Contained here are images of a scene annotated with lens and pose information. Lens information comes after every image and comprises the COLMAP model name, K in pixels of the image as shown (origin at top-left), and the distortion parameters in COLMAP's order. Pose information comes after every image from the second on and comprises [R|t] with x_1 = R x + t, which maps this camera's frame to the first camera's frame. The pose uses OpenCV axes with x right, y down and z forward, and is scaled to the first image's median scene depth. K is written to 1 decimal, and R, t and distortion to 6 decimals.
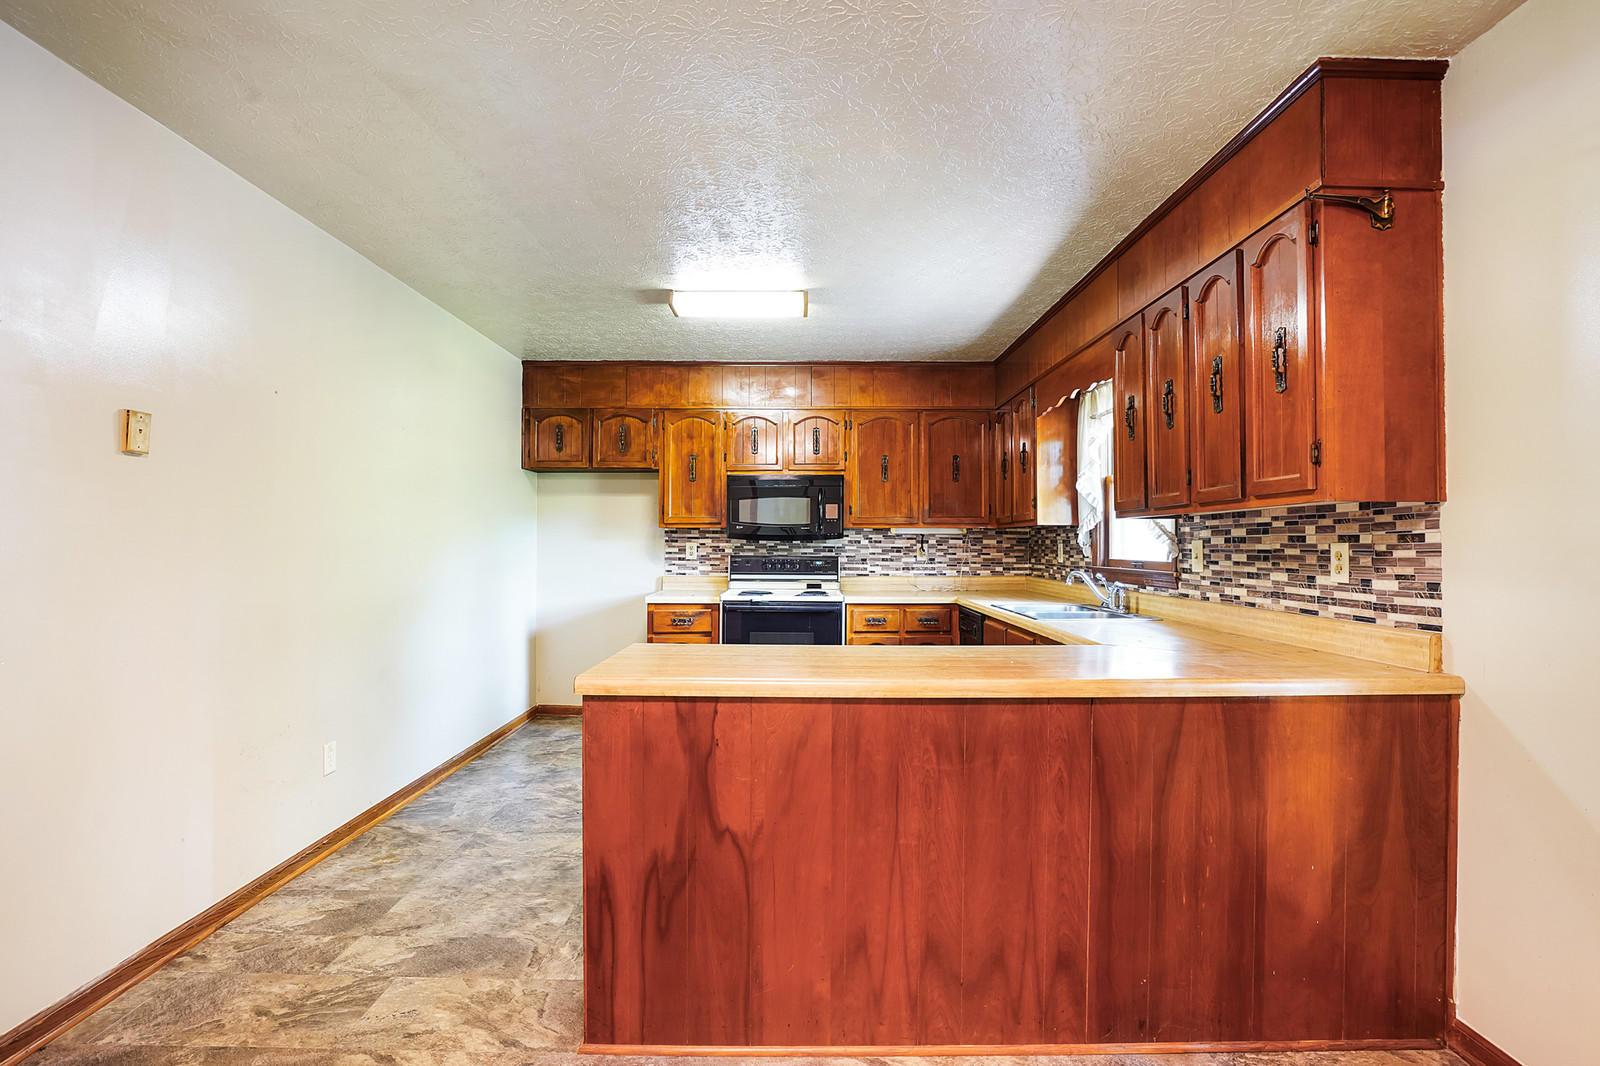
lens RADIAL K [[752.9, 0, 848.8], [0, 752.9, 540.7], [0, 0, 1]] dist [-0.057128, 0.014578]
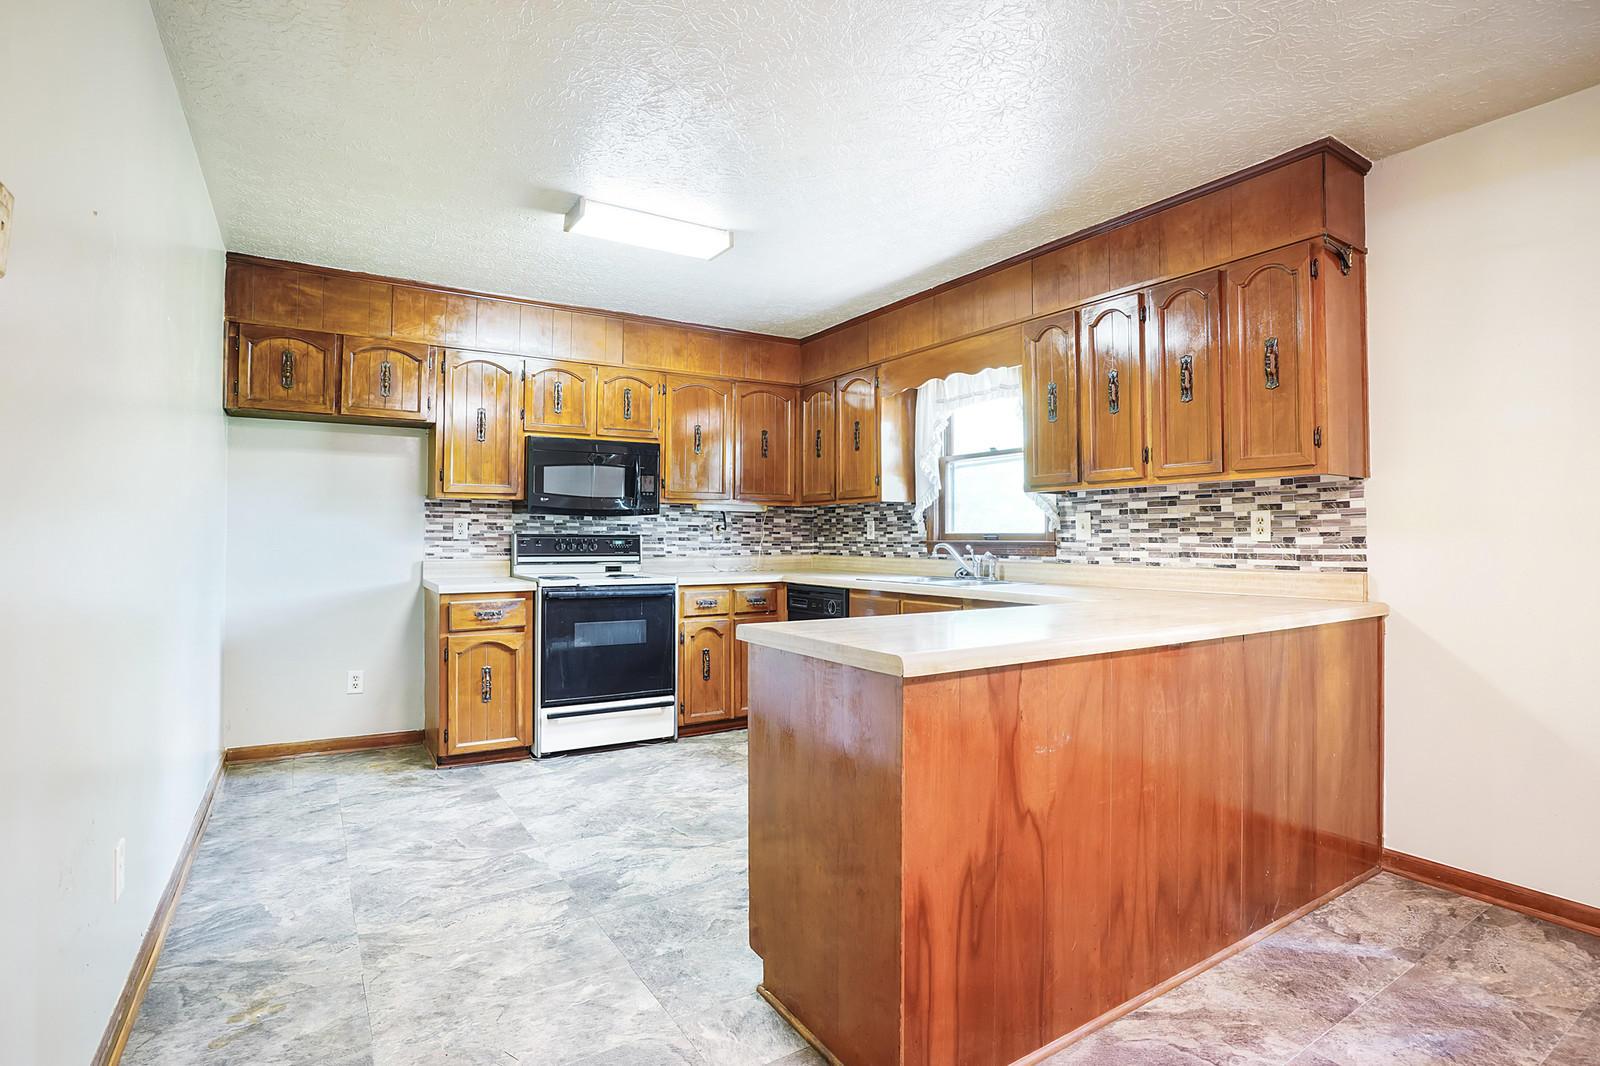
lens RADIAL K [[752.9, 0, 844.3], [0, 752.9, 522.8], [0, 0, 1]] dist [-0.057128, 0.014578]
pose [[0.854880, 0.005428, 0.518797, -0.511378], [0.000815, 0.999930, -0.011805, 0.032198], [-0.518825, 0.010514, 0.854816, 0.217414]]
